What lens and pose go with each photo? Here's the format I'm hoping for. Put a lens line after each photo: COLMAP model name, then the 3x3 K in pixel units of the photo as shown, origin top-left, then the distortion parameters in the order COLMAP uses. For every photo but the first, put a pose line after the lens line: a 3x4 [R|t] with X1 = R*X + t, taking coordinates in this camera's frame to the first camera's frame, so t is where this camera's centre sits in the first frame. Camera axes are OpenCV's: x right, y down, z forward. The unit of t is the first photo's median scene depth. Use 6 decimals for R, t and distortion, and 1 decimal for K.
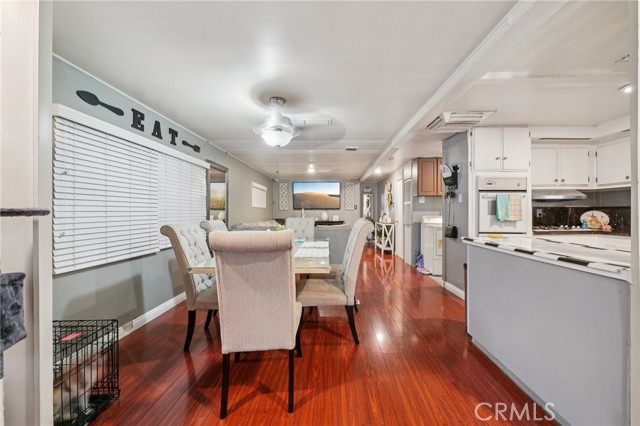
lens RADIAL K [[240.1, 0, 315.5], [0, 240.1, 212.7], [0, 0, 1]] dist [-0.013157, 0.001359]
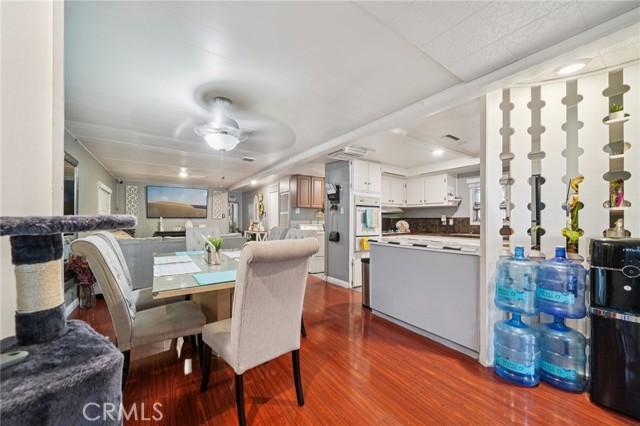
lens RADIAL K [[240.1, 0, 302.7], [0, 240.1, 220.9], [0, 0, 1]] dist [-0.013157, 0.001359]
pose [[0.826213, -0.000489, 0.563358, -0.290279], [0.002189, 0.999995, -0.002343, -0.002259], [-0.563354, 0.003169, 0.826210, 0.036713]]
